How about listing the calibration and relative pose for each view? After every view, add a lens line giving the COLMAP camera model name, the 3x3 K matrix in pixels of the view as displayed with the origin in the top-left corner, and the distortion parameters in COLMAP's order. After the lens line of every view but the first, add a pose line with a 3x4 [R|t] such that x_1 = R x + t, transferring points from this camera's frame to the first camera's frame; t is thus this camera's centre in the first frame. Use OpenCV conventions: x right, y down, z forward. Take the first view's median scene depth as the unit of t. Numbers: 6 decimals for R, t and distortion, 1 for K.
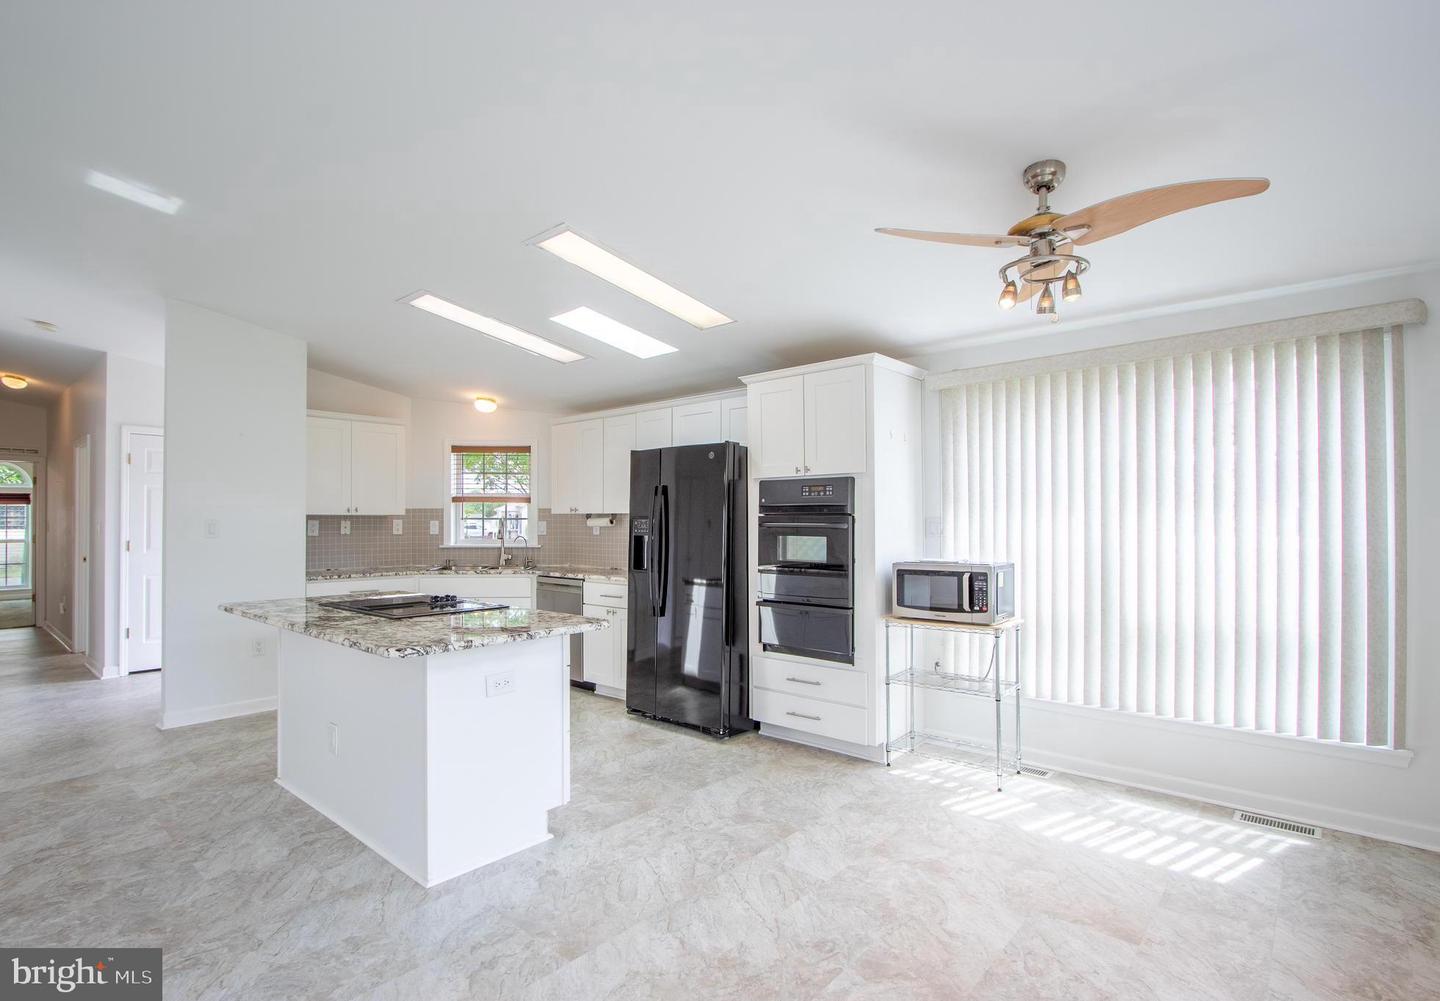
lens RADIAL K [[705.3, 0, 683.3], [0, 705.3, 516.6], [0, 0, 1]] dist [-0.016643, 0.001328]
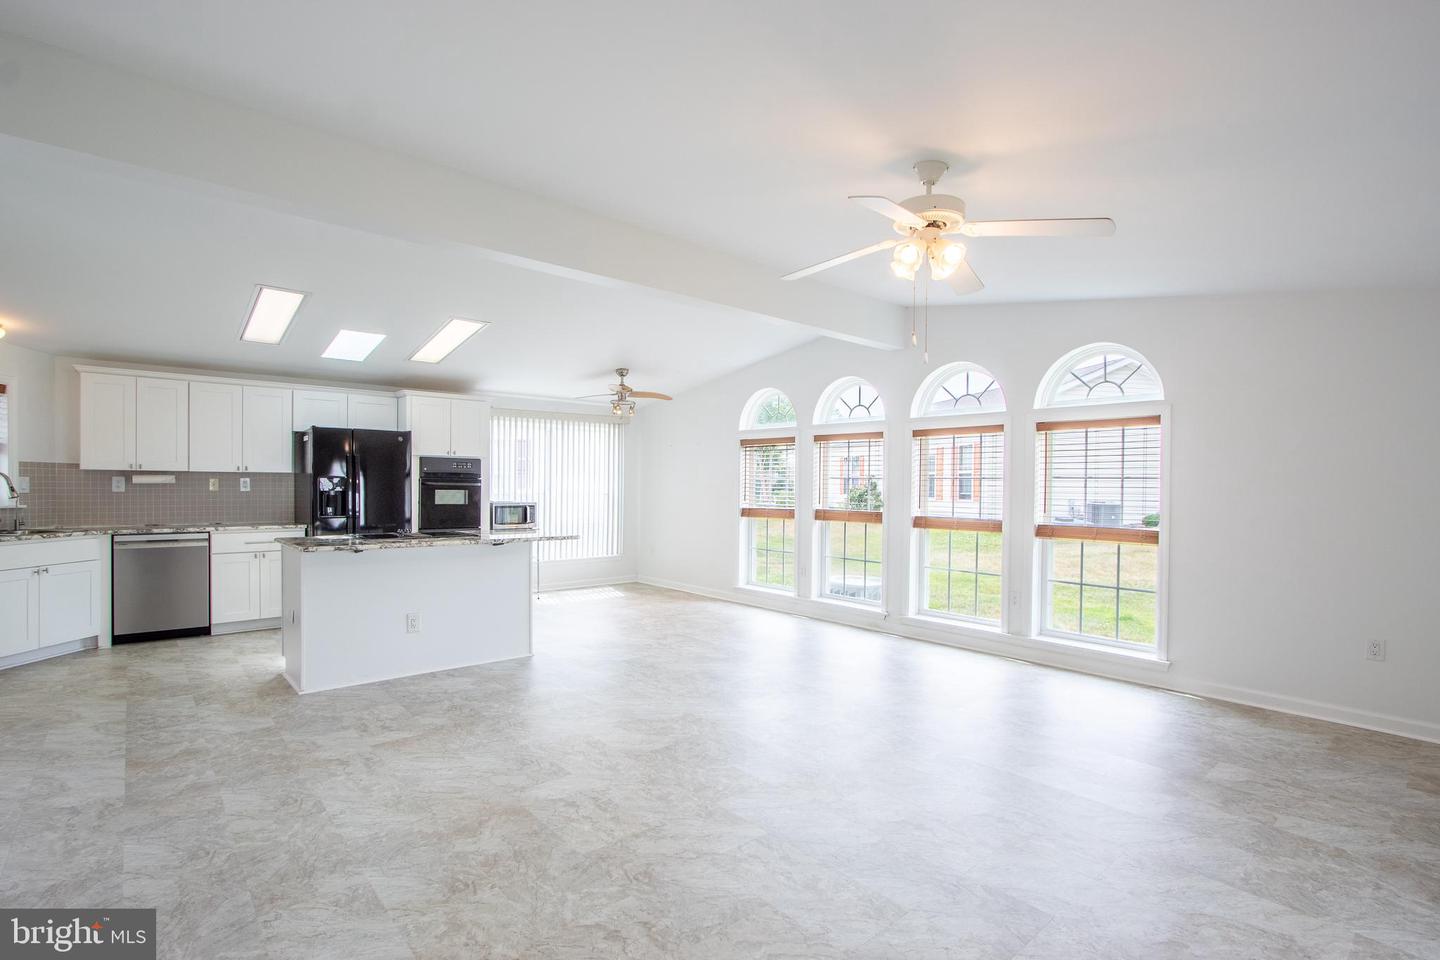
lens RADIAL K [[682.5, 0, 709.2], [0, 682.5, 491.9], [0, 0, 1]] dist [-0.012417, 0.000436]
pose [[0.124254, -0.007770, 0.992220, -1.469979], [-0.017961, 0.999788, 0.010079, 0.003672], [-0.992088, -0.019074, 0.124088, 0.142487]]
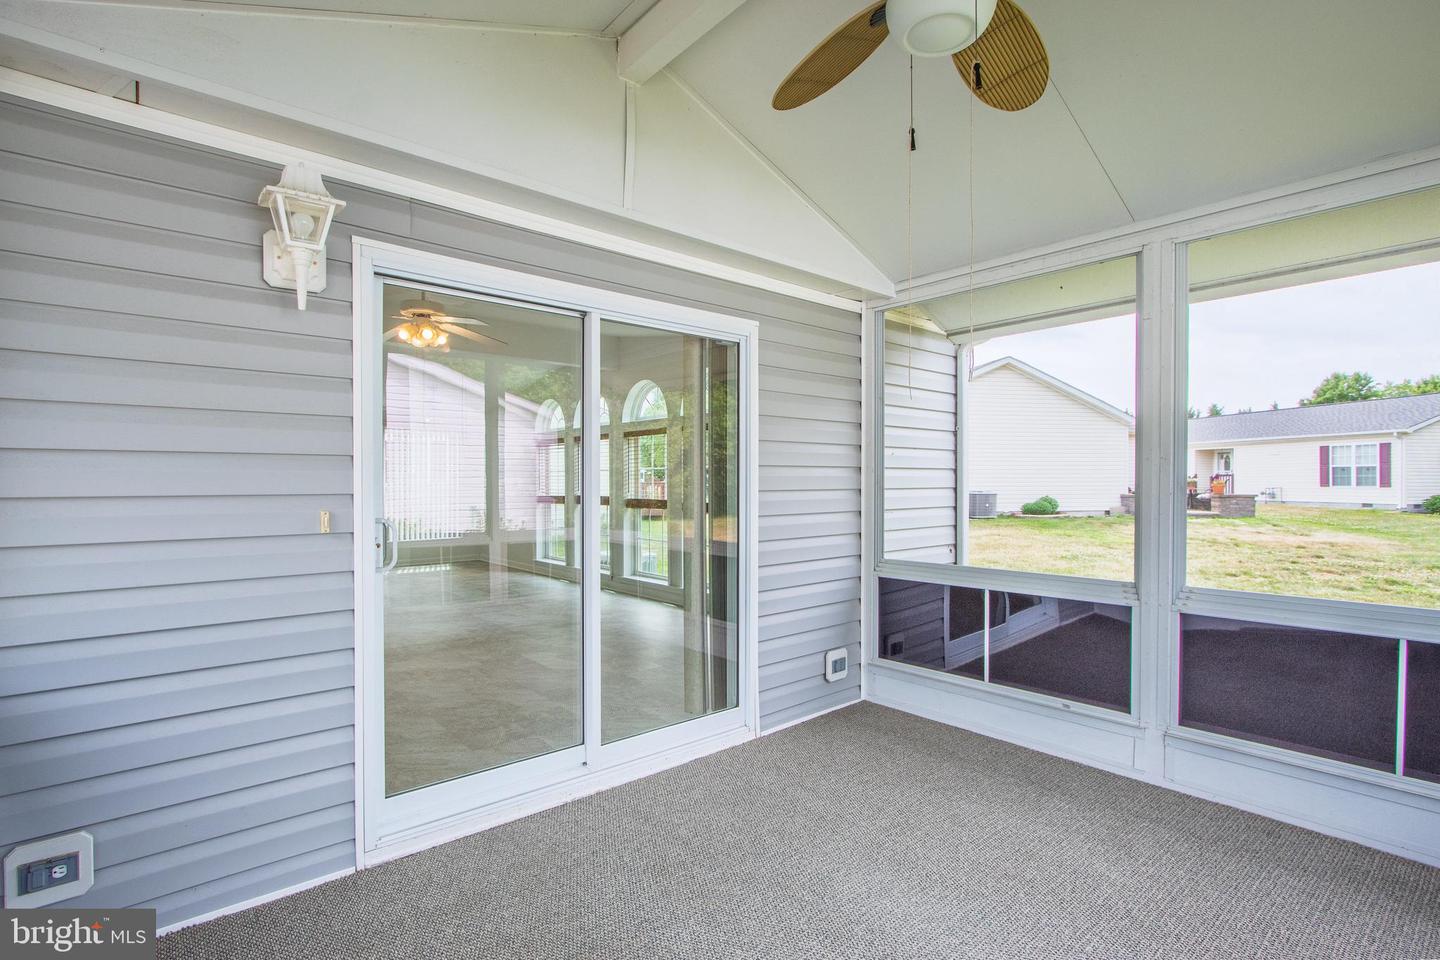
lens RADIAL K [[694.9, 0, 716.9], [0, 694.9, 494.4], [0, 0, 1]] dist [-0.016573, 0.001153]
pose [[0.120072, -0.019766, 0.992568, -1.856887], [-0.009933, 0.999728, 0.021110, 0.006000], [-0.992715, -0.012394, 0.119843, -0.612929]]
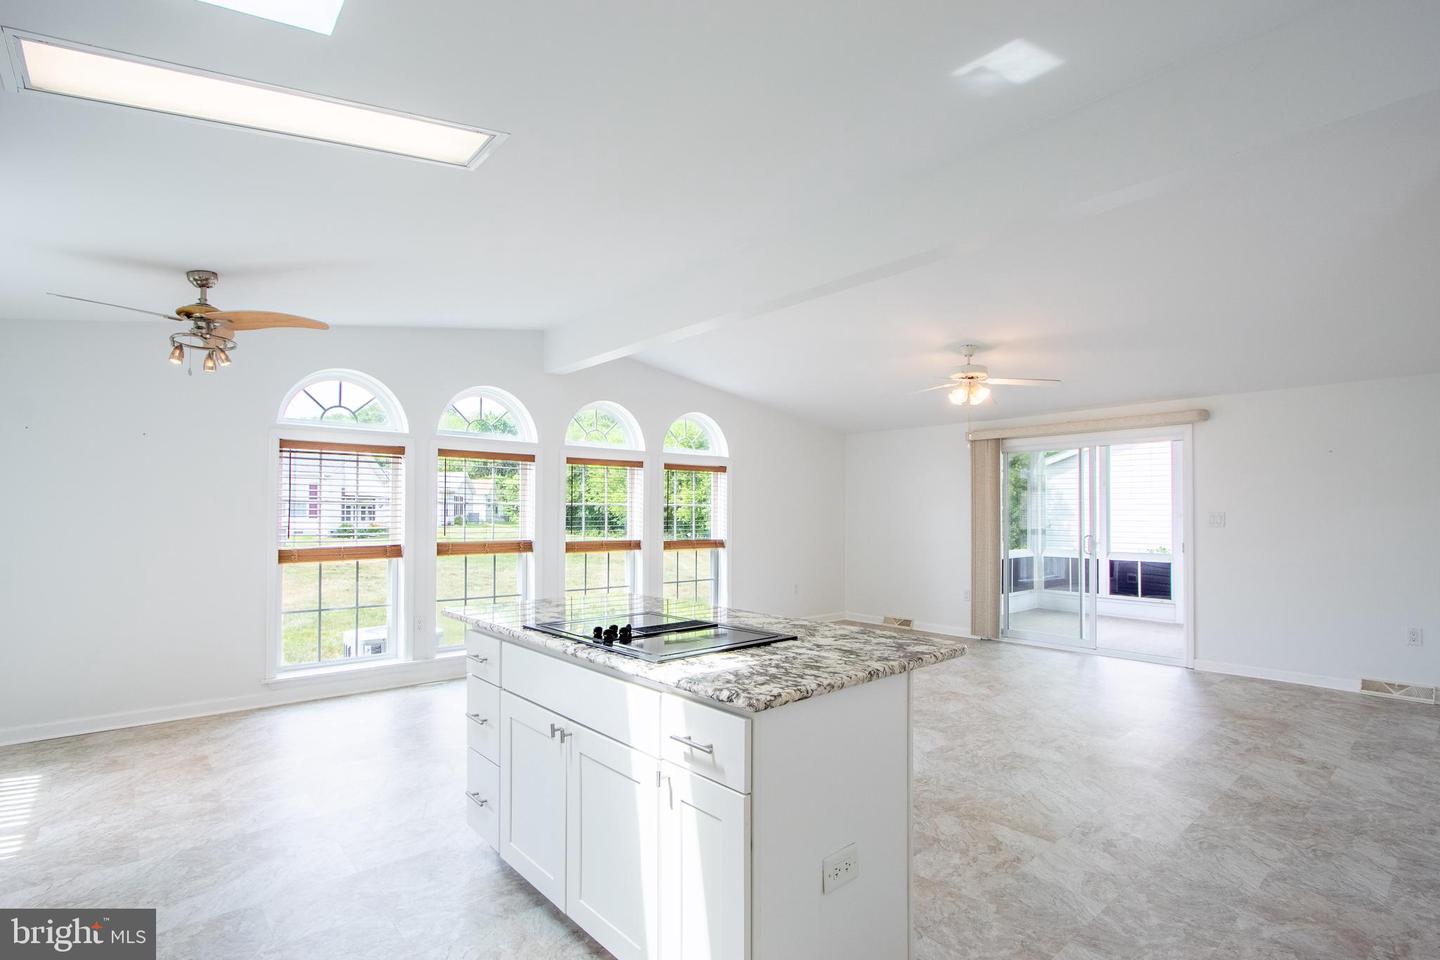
lens RADIAL K [[701.6, 0, 715.1], [0, 701.6, 494.0], [0, 0, 1]] dist [-0.016840, 0.003311]
pose [[-0.993555, 0.003254, 0.113308, -0.434064], [-0.000701, 0.999392, -0.034847, 0.011363], [-0.113353, -0.034702, -0.992949, 1.397054]]
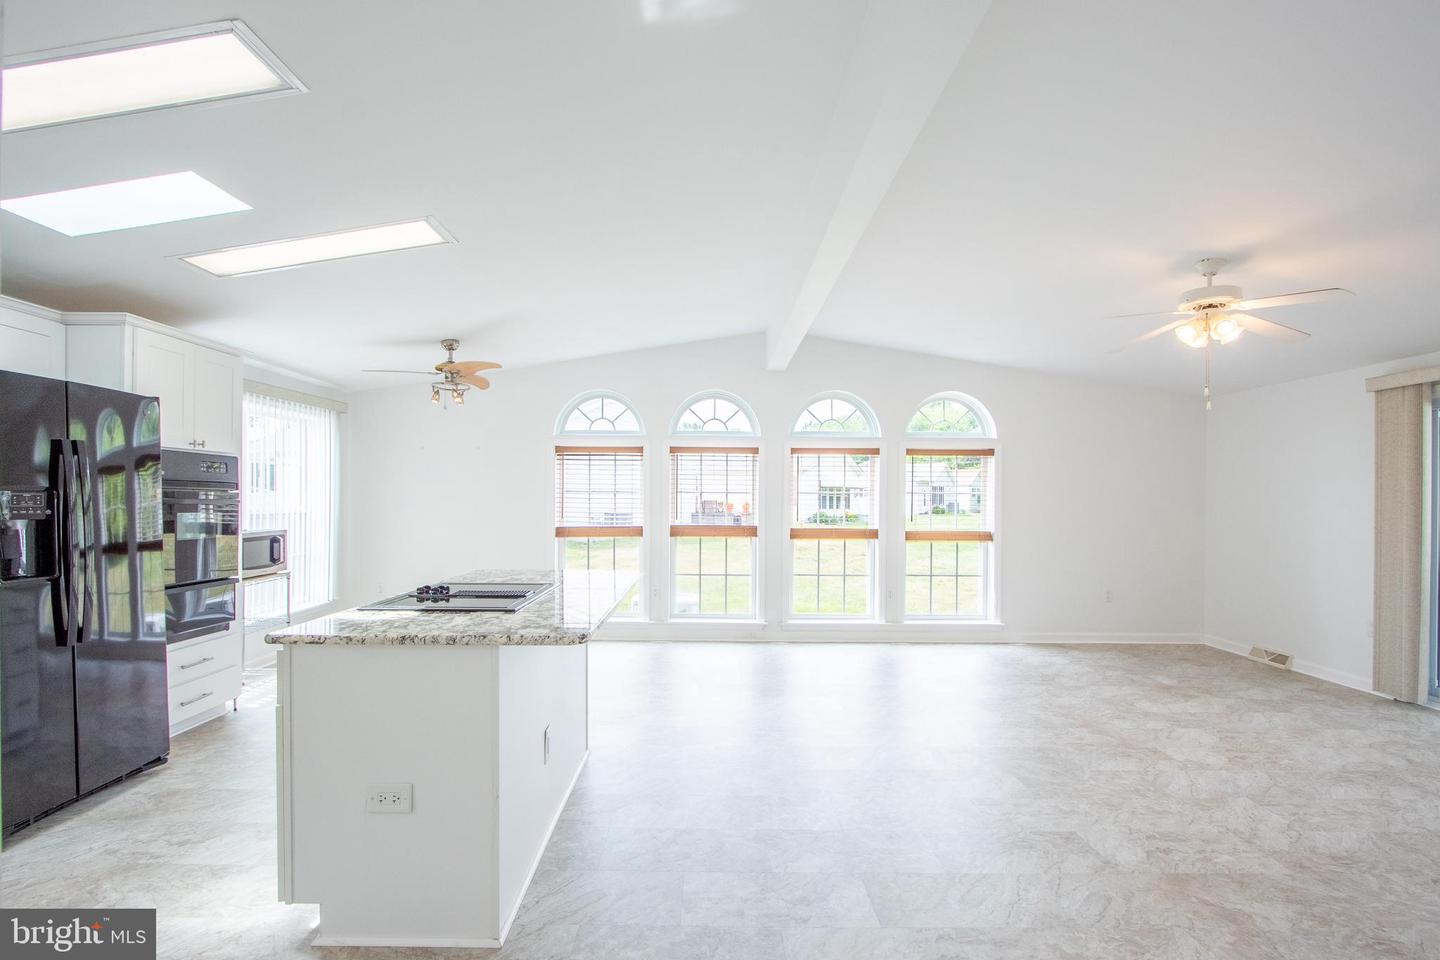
lens RADIAL K [[685.4, 0, 699.0], [0, 685.4, 501.6], [0, 0, 1]] dist [-0.023890, 0.006519]
pose [[-0.664461, -0.002724, 0.747318, -0.985384], [-0.009738, 0.999940, -0.005013, 0.010838], [-0.747260, -0.010608, -0.664448, 1.114254]]
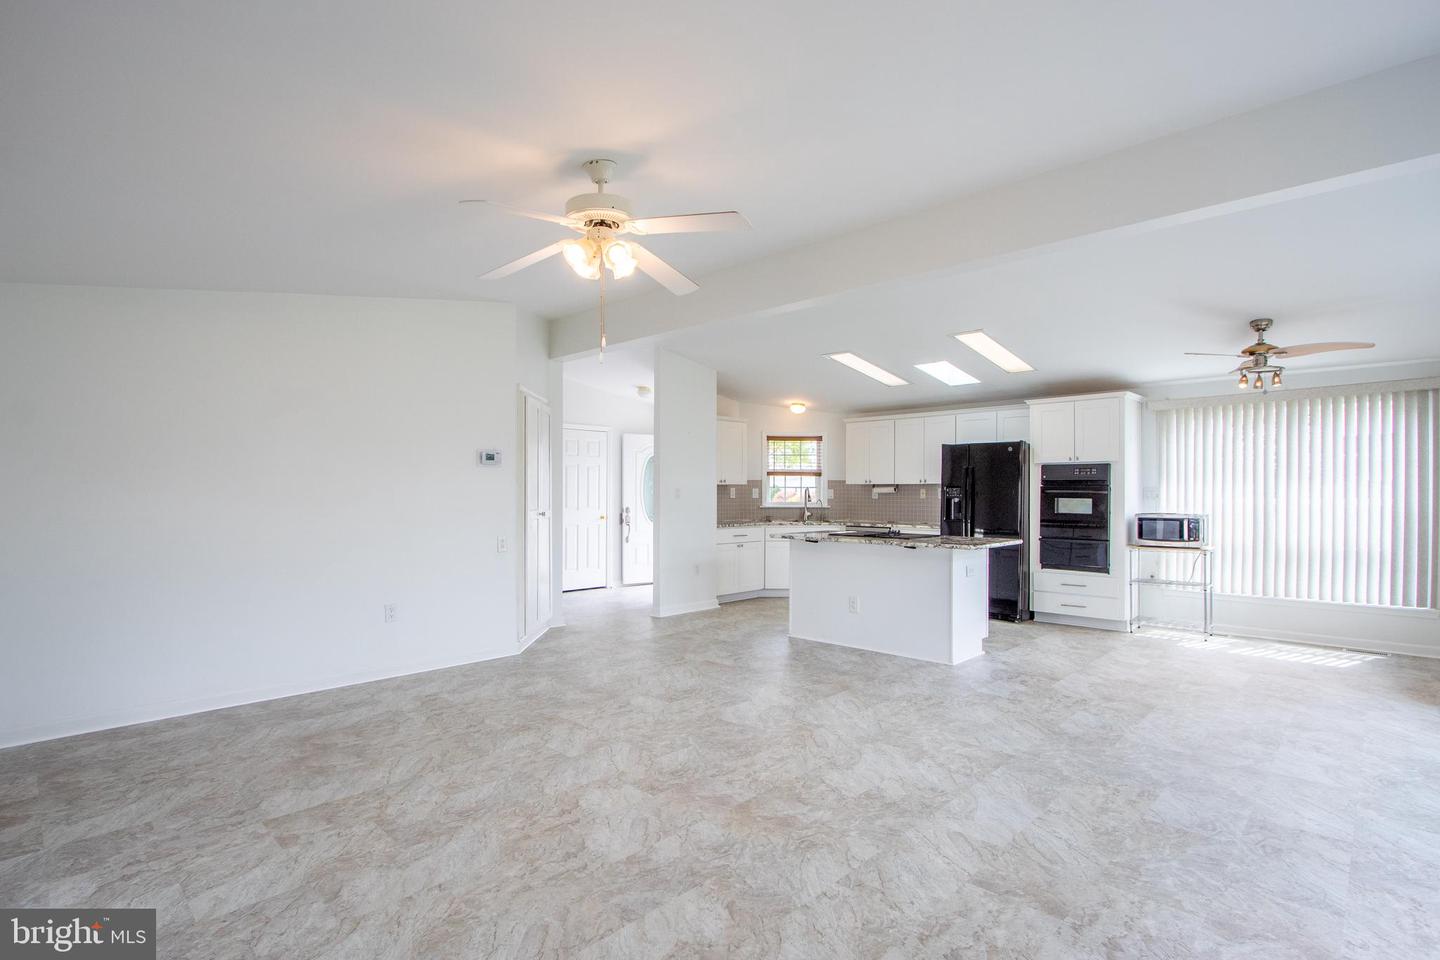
lens RADIAL K [[694.9, 0, 716.9], [0, 694.9, 494.4], [0, 0, 1]] dist [-0.016573, 0.001153]
pose [[0.999460, 0.002915, -0.032724, -0.626244], [-0.002499, 0.999916, 0.012737, -0.000287], [0.032758, -0.012648, 0.999383, -0.669198]]
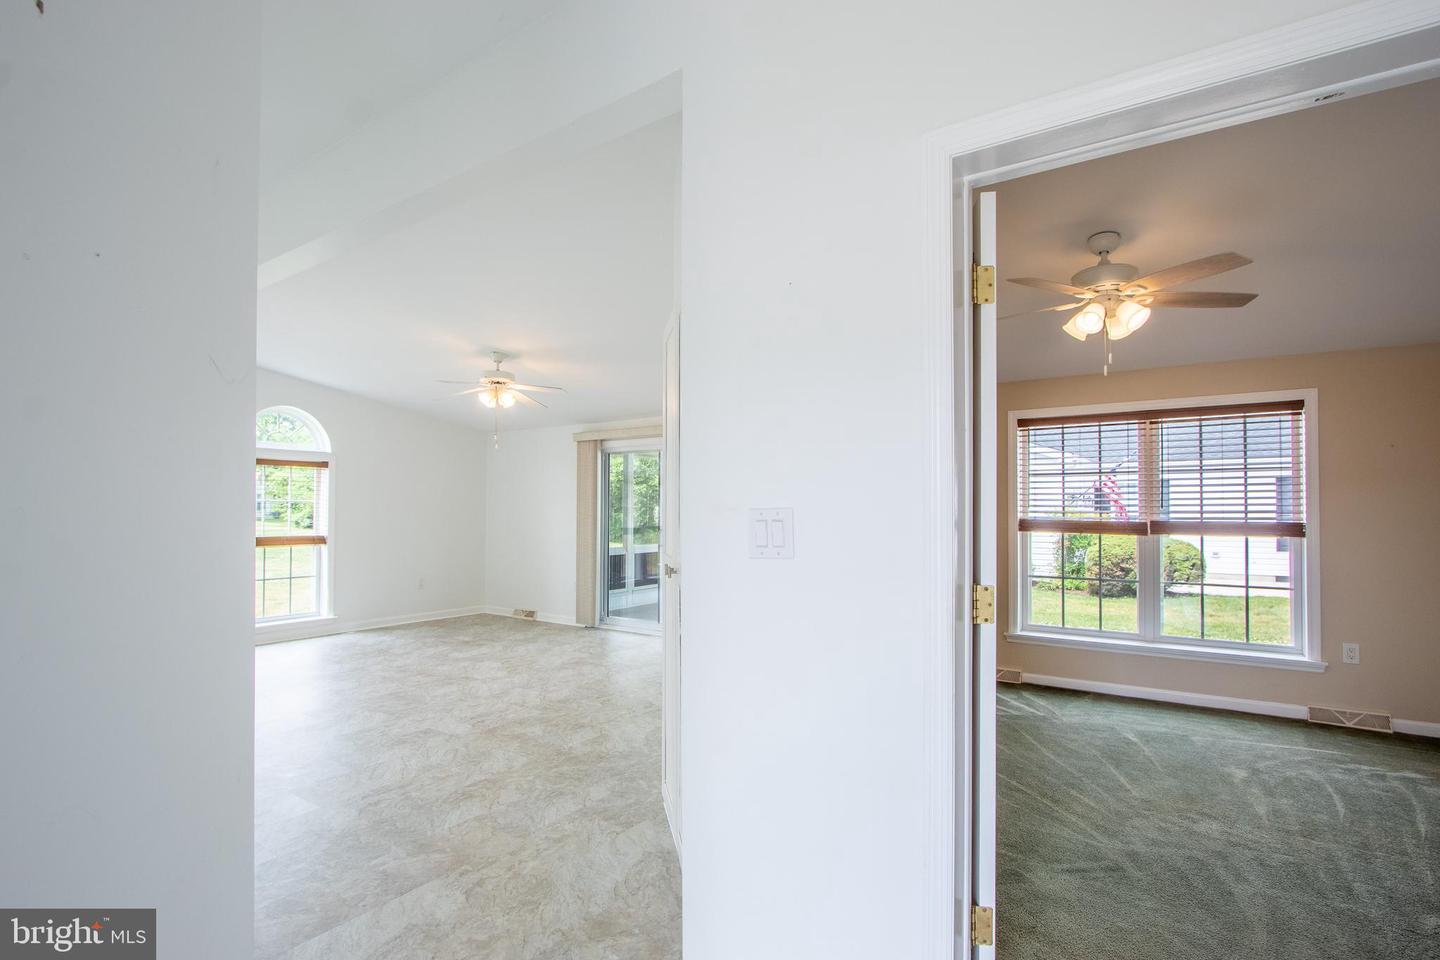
lens RADIAL K [[694.9, 0, 716.9], [0, 694.9, 494.4], [0, 0, 1]] dist [-0.016573, 0.001153]
pose [[-0.990453, -0.002614, -0.137824, -1.014243], [0.001501, 0.999556, -0.029749, 0.013728], [0.137840, -0.029672, -0.990010, 1.479065]]
